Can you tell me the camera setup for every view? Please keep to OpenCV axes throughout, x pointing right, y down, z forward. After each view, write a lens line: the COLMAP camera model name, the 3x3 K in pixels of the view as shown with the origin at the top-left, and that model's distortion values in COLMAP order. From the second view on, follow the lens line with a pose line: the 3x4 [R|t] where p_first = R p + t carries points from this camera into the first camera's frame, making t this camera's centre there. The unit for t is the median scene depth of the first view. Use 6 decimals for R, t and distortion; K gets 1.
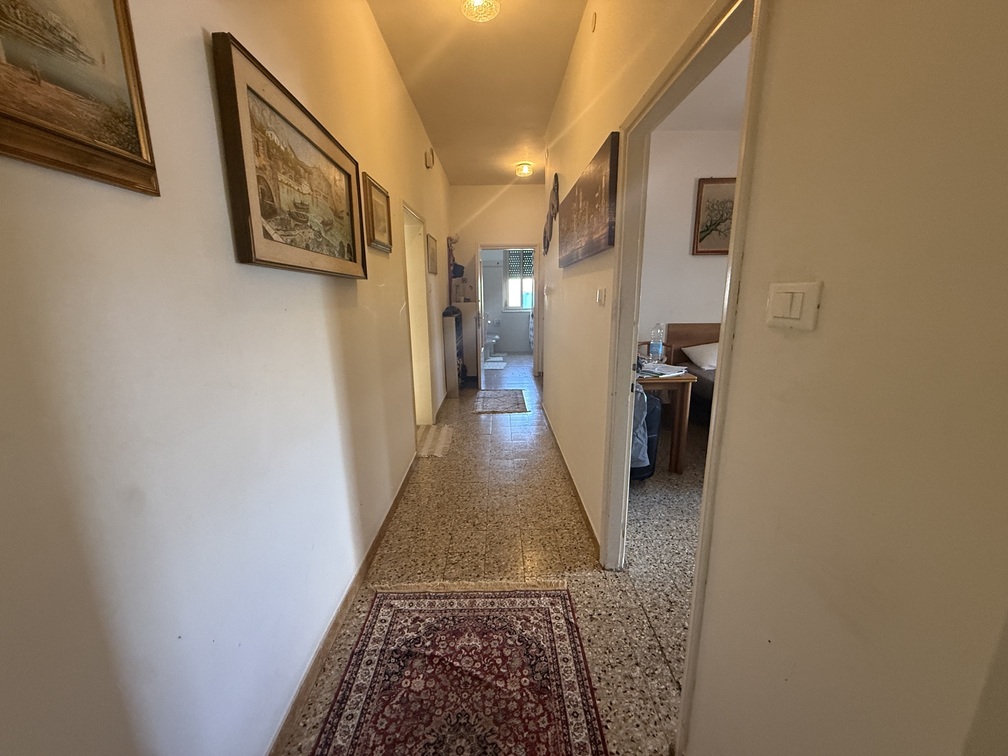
lens RADIAL K [[400.0, 0, 502.6], [0, 400.0, 379.5], [0, 0, 1]] dist [-0.004300, -0.000200]
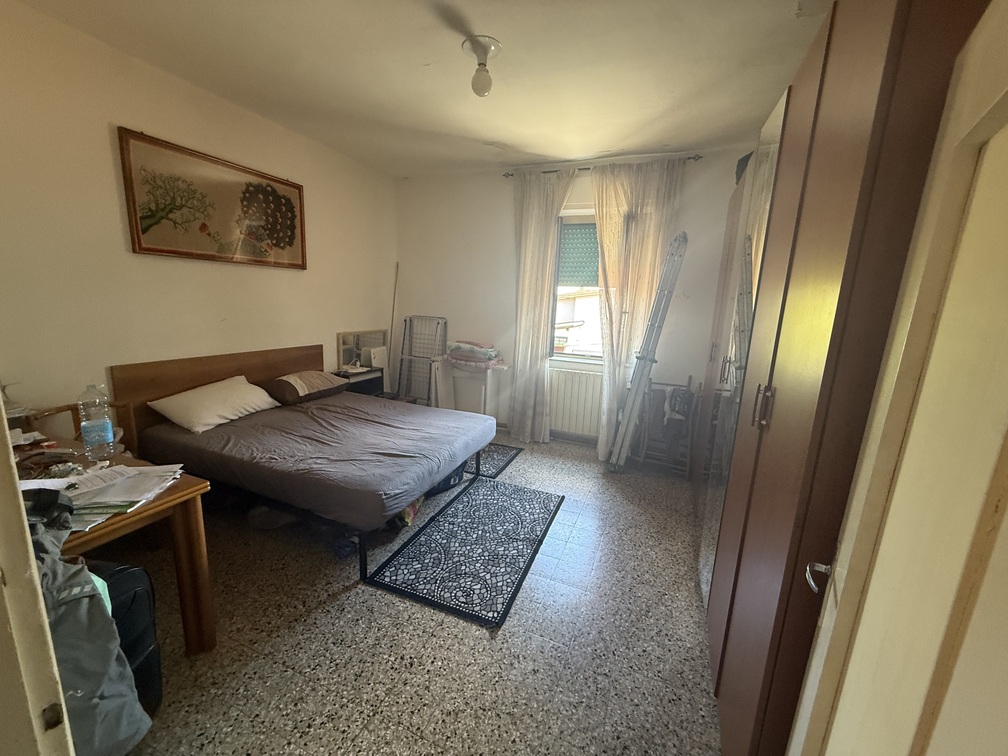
lens RADIAL K [[400.0, 0, 503.0], [0, 400.0, 379.3], [0, 0, 1]] dist [-0.004300, -0.000200]
pose [[0.378022, -0.152404, 0.913166, 0.105074], [0.148270, 0.983592, 0.102779, -0.102136], [-0.913847, 0.096542, 0.394416, 0.266383]]
